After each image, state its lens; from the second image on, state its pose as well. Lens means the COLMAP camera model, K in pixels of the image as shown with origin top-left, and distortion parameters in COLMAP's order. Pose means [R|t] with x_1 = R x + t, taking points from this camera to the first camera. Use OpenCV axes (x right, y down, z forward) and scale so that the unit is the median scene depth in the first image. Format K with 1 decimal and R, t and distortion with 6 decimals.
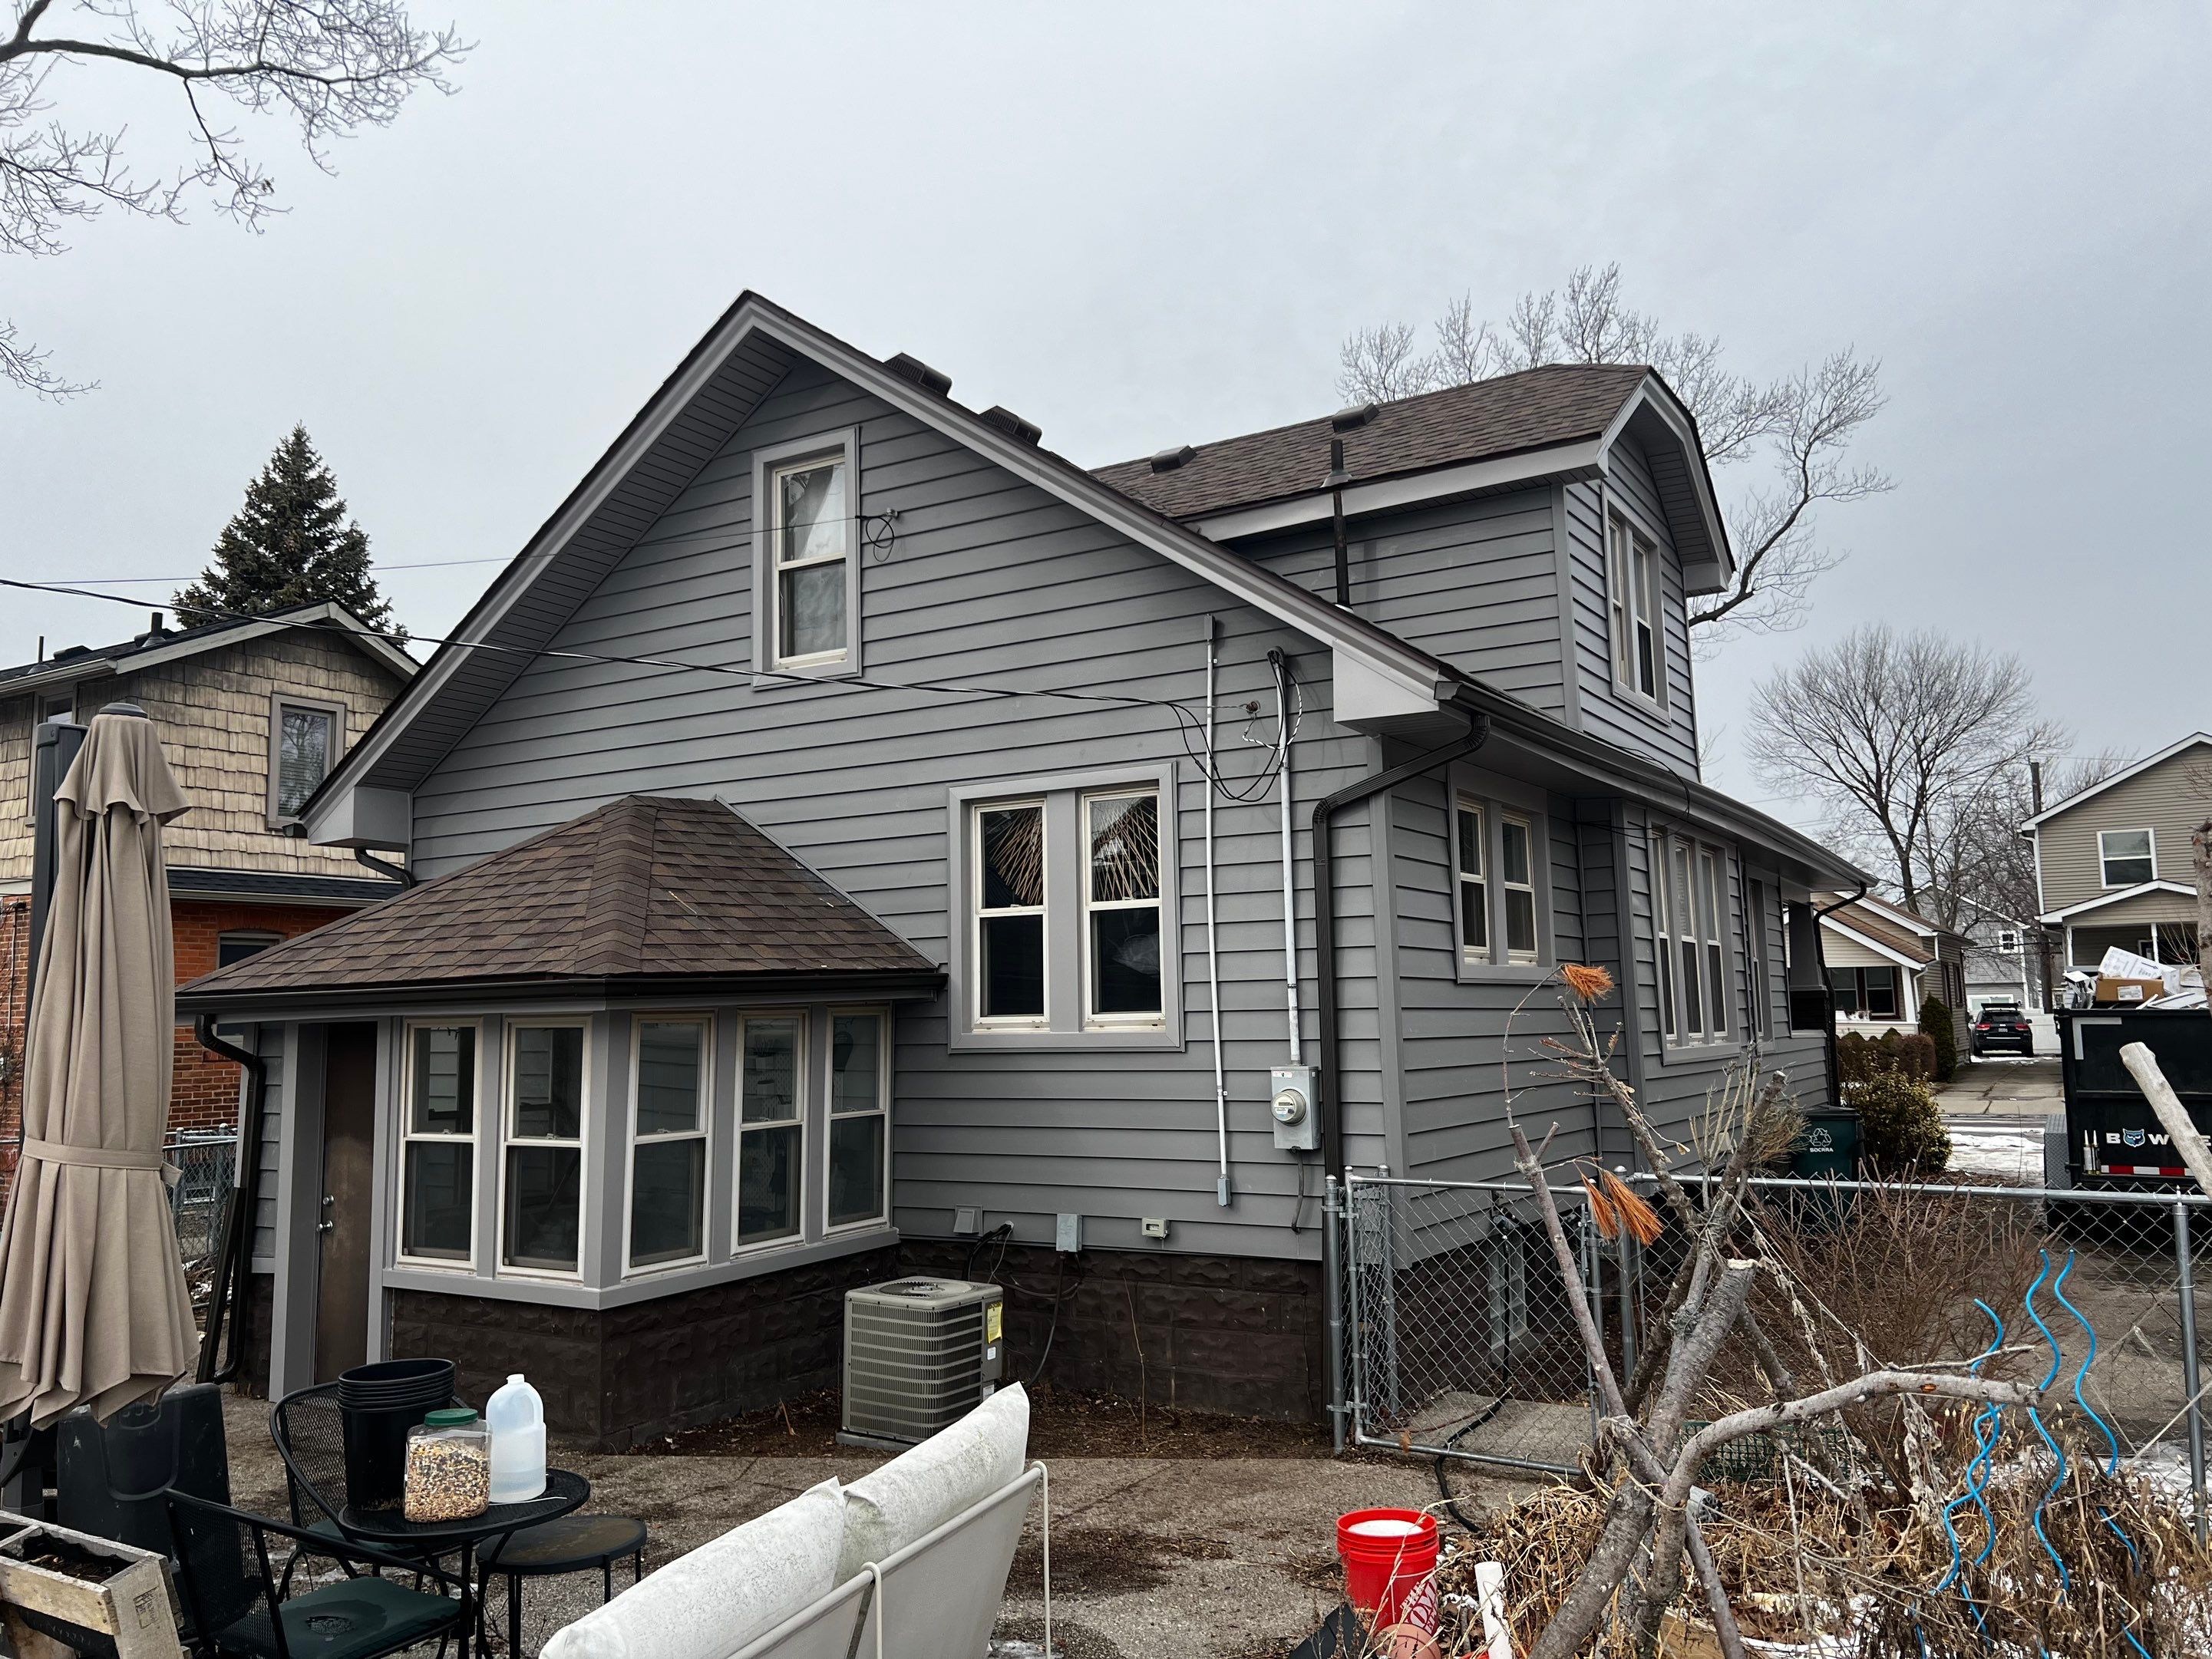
lens RADIAL K [[1647.1, 0, 1109.0], [0, 1647.1, 822.0], [0, 0, 1]] dist [0.068396, -0.078219]
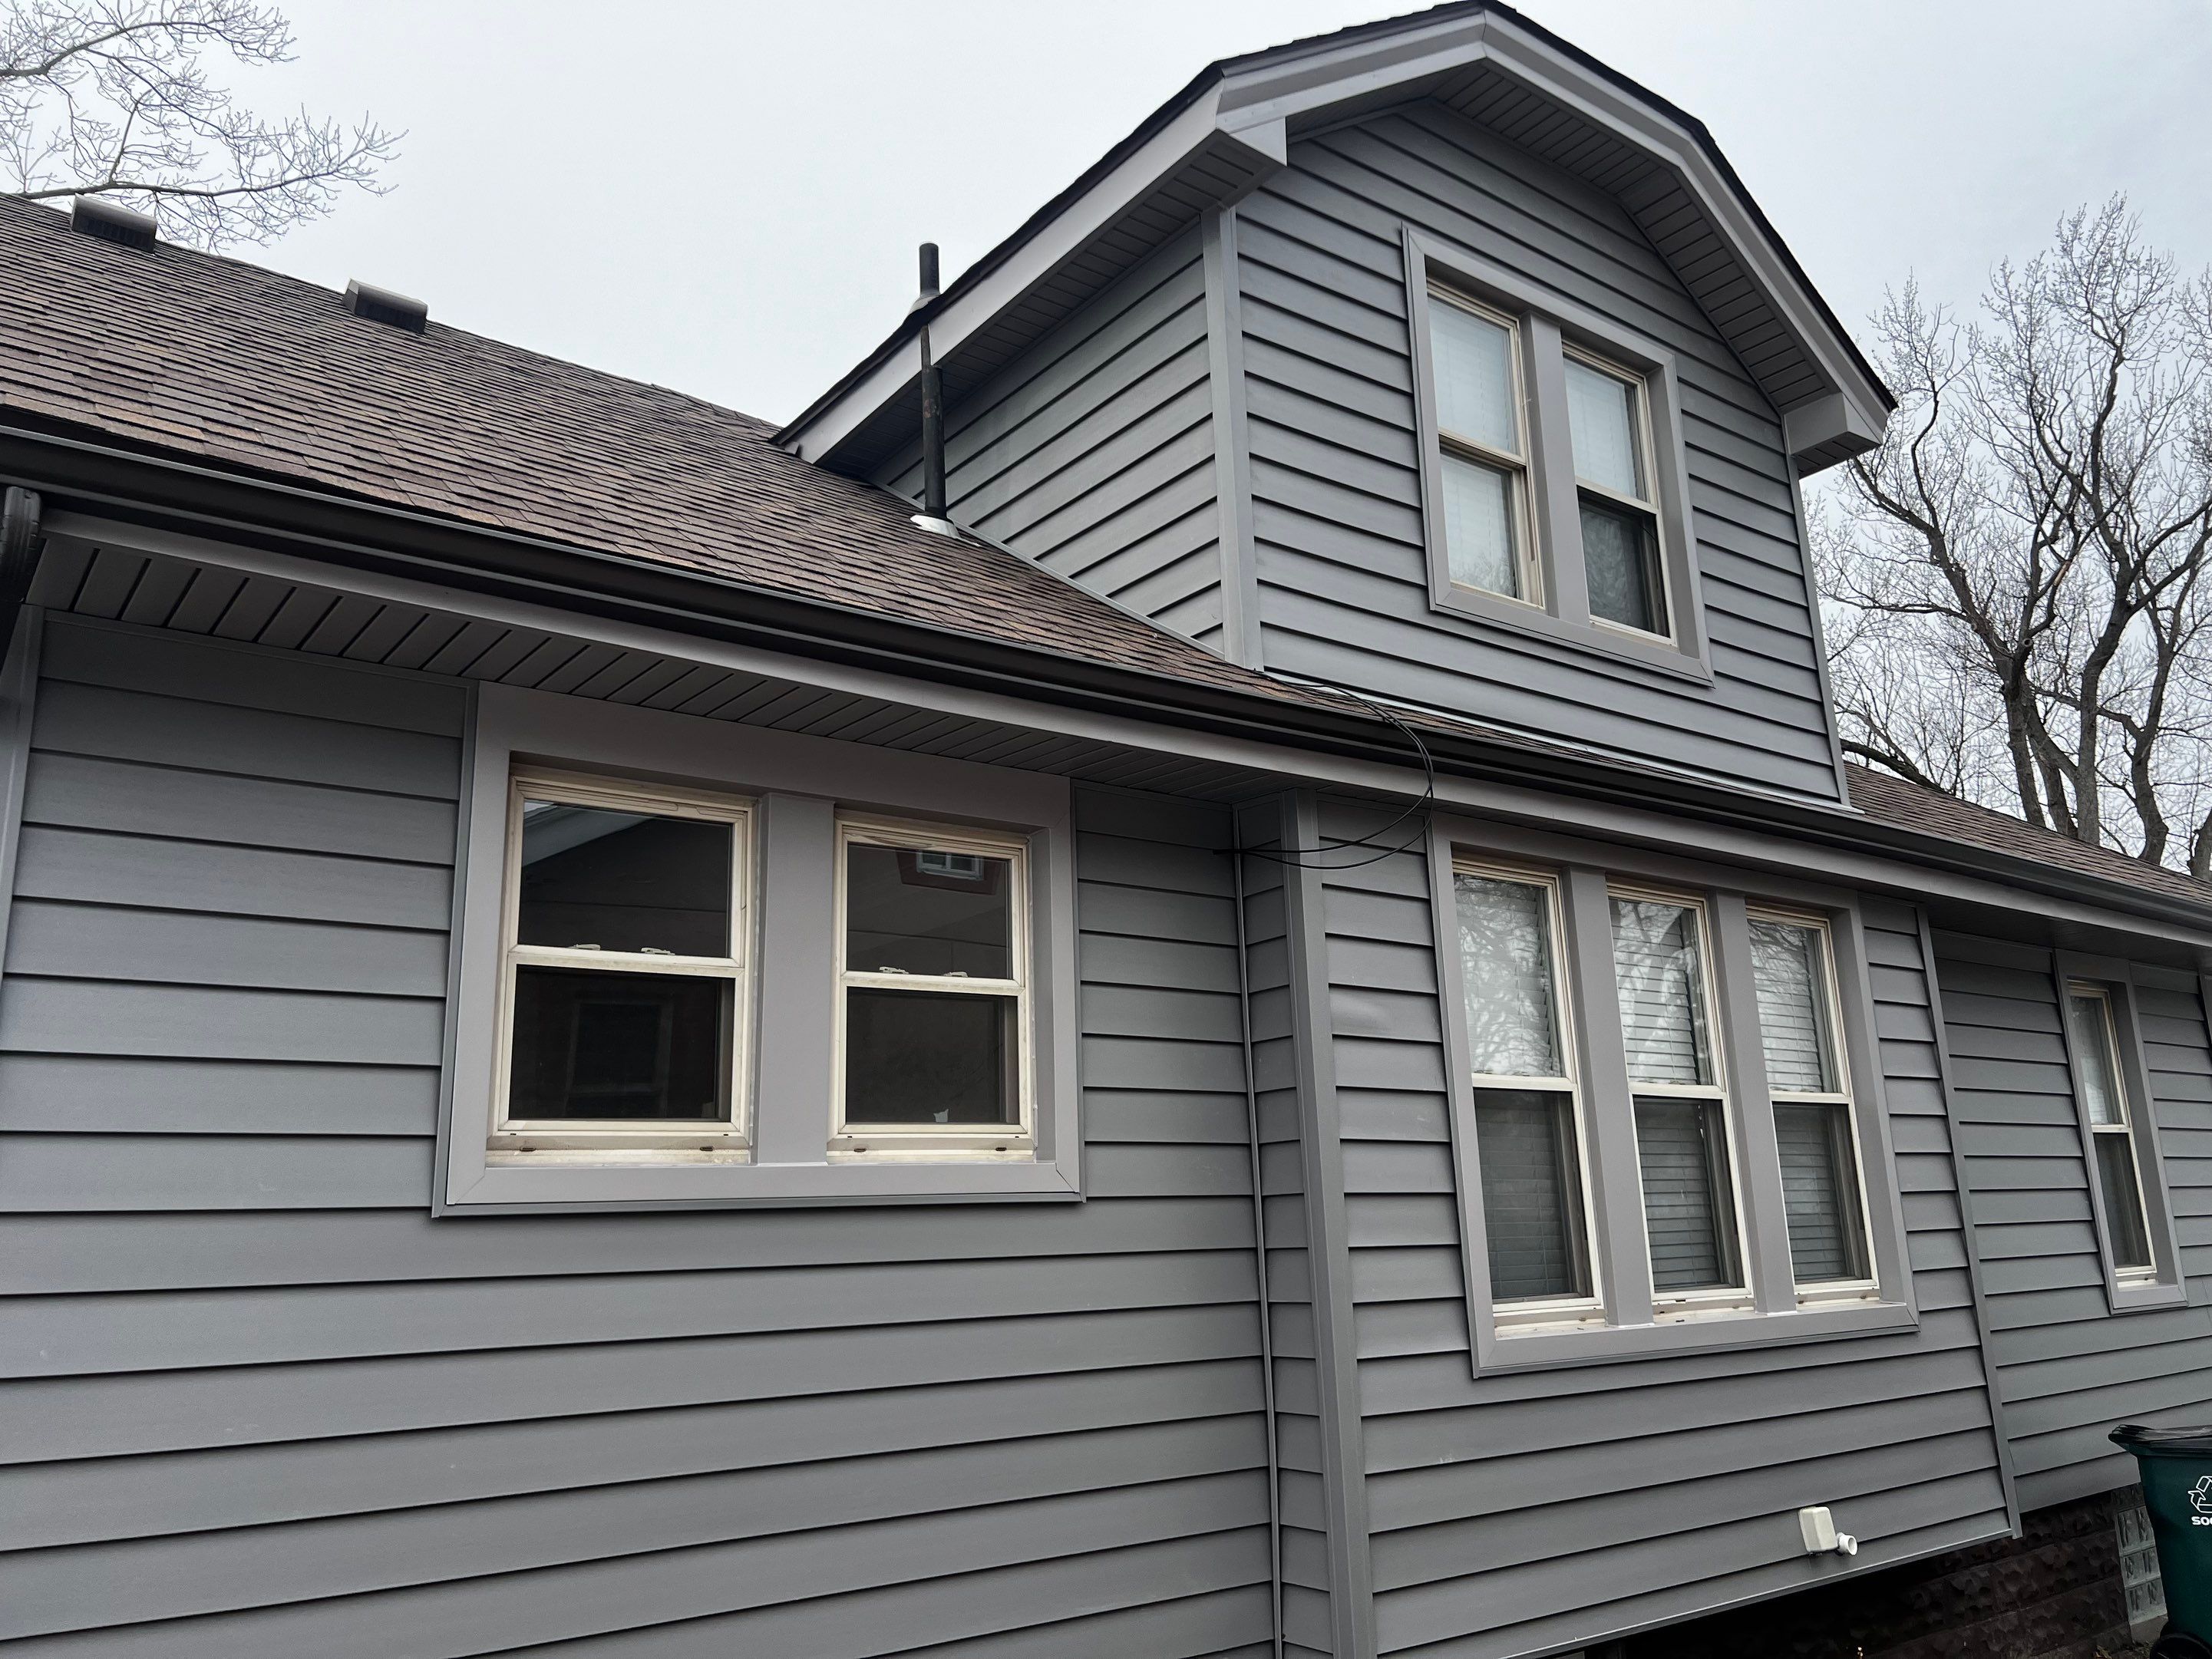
lens RADIAL K [[1675.0, 0, 1177.0], [0, 1675.0, 820.6], [0, 0, 1]] dist [0.008305, 0.003272]
pose [[0.935704, -0.096687, -0.339278, 0.149264], [0.056394, 0.990337, -0.126695, 0.018001], [0.348249, 0.099416, 0.932115, 0.188058]]
